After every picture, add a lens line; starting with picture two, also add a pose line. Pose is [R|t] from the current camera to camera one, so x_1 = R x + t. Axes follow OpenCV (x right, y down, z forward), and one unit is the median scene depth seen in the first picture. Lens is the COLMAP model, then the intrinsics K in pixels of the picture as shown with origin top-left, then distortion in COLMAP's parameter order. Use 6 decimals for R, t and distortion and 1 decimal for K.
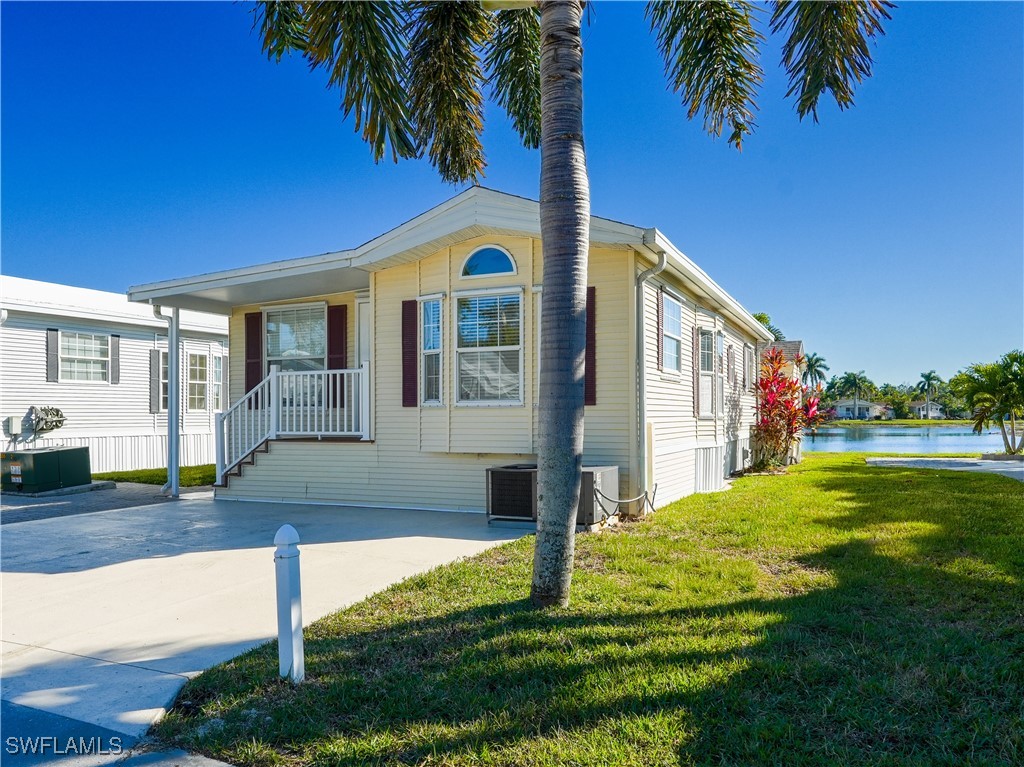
lens RADIAL K [[740.0, 0, 512.0], [0, 740.0, 417.3], [0, 0, 1]] dist [0.004828, 0.003038]
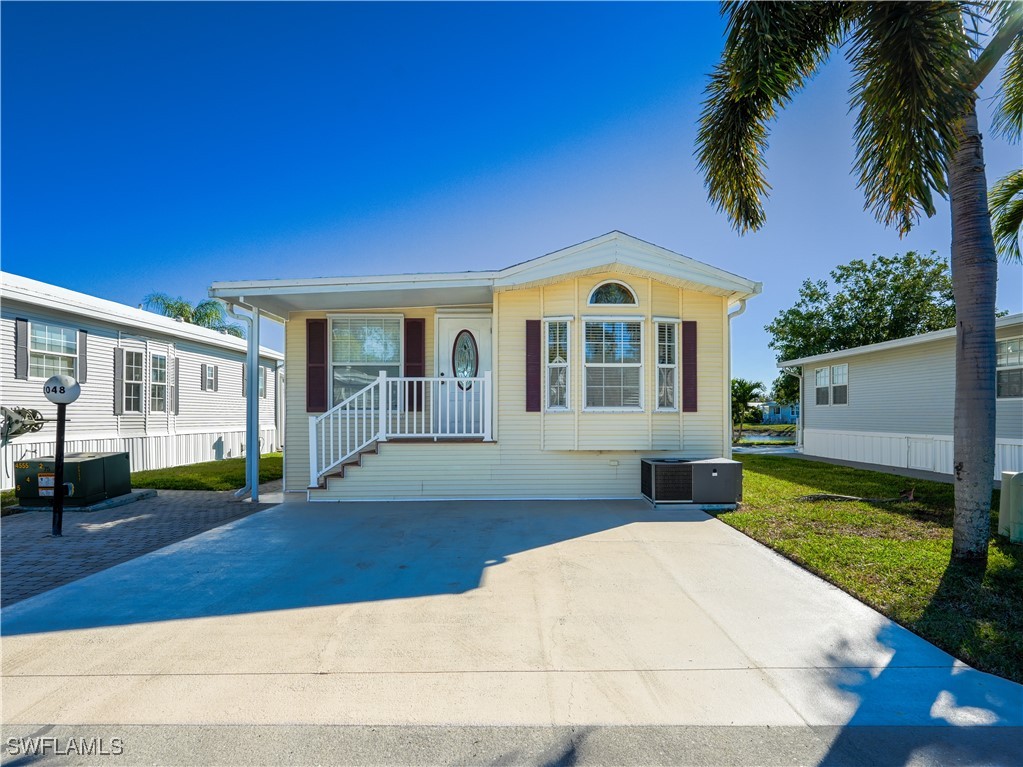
lens RADIAL K [[561.2, 0, 513.9], [0, 561.2, 417.0], [0, 0, 1]] dist [-0.000156, -0.000051]
pose [[0.902848, 0.003873, 0.429943, -0.485524], [-0.002160, 0.999988, -0.004472, -0.001515], [-0.429955, 0.003109, 0.902845, 0.194158]]
